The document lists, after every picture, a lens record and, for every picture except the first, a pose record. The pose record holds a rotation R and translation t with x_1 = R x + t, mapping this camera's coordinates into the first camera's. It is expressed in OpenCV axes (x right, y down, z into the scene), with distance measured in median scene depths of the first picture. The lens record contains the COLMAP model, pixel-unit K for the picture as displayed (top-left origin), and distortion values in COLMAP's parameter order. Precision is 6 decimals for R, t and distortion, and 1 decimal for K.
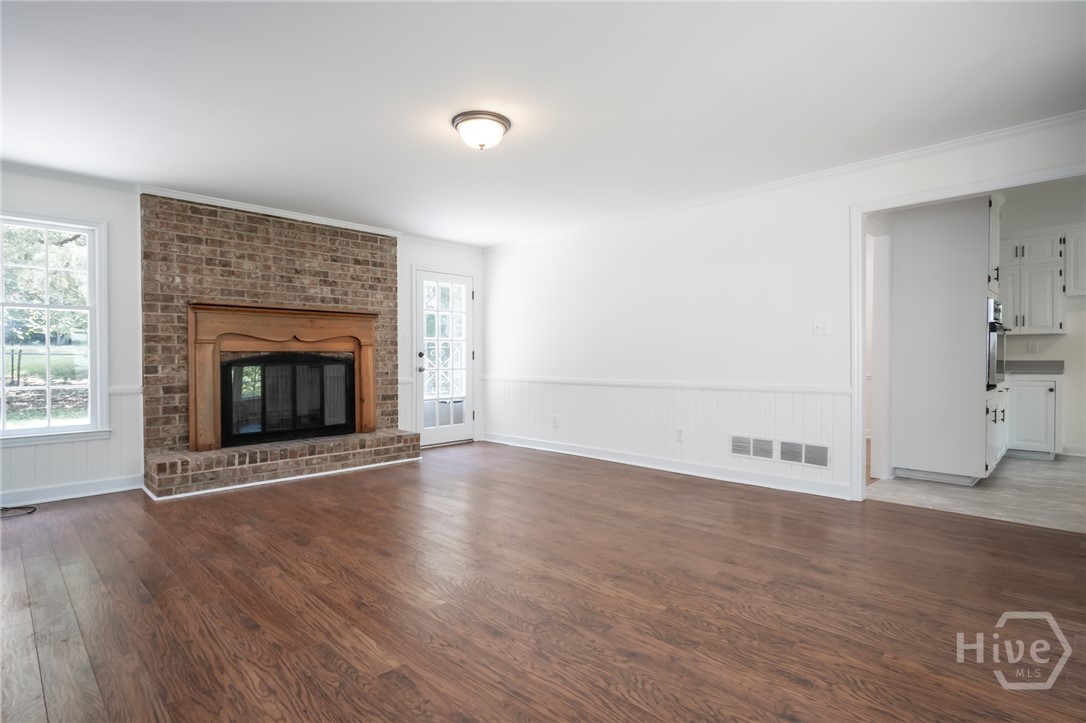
lens RADIAL K [[555.1, 0, 543.8], [0, 555.1, 357.7], [0, 0, 1]] dist [0.003422, -0.000752]
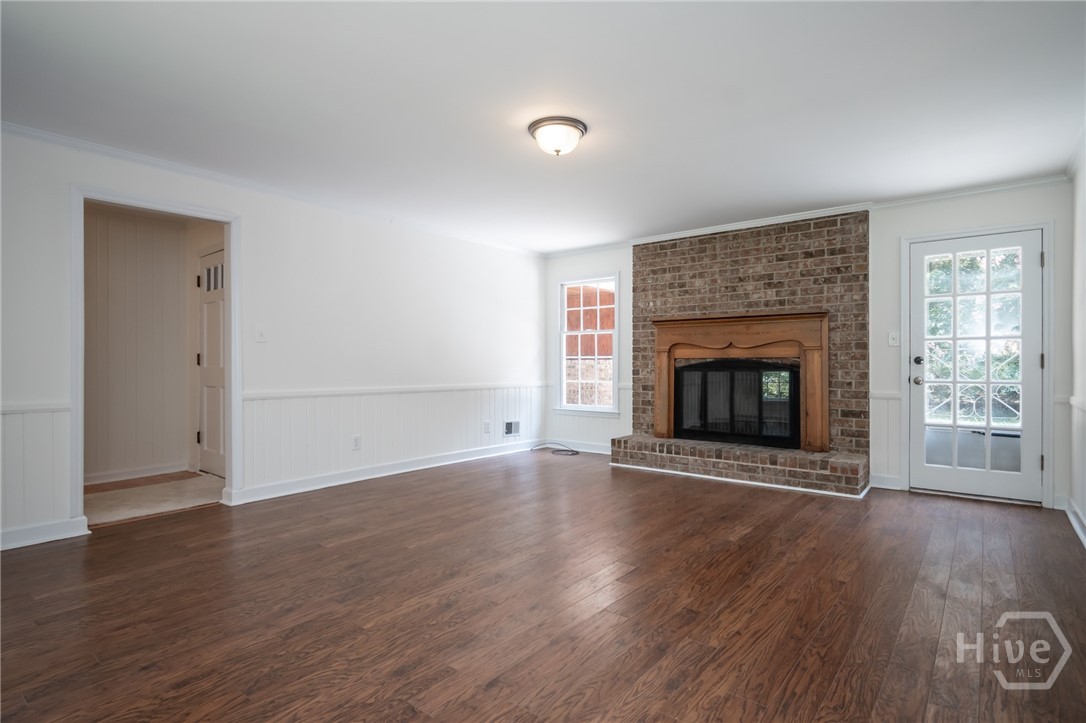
lens RADIAL K [[555.1, 0, 543.8], [0, 555.1, 357.7], [0, 0, 1]] dist [0.003422, -0.000752]
pose [[0.091856, -0.006748, -0.995749, 0.572977], [-0.001541, 0.999975, -0.006918, -0.003921], [0.995771, 0.002170, 0.091843, 0.579691]]
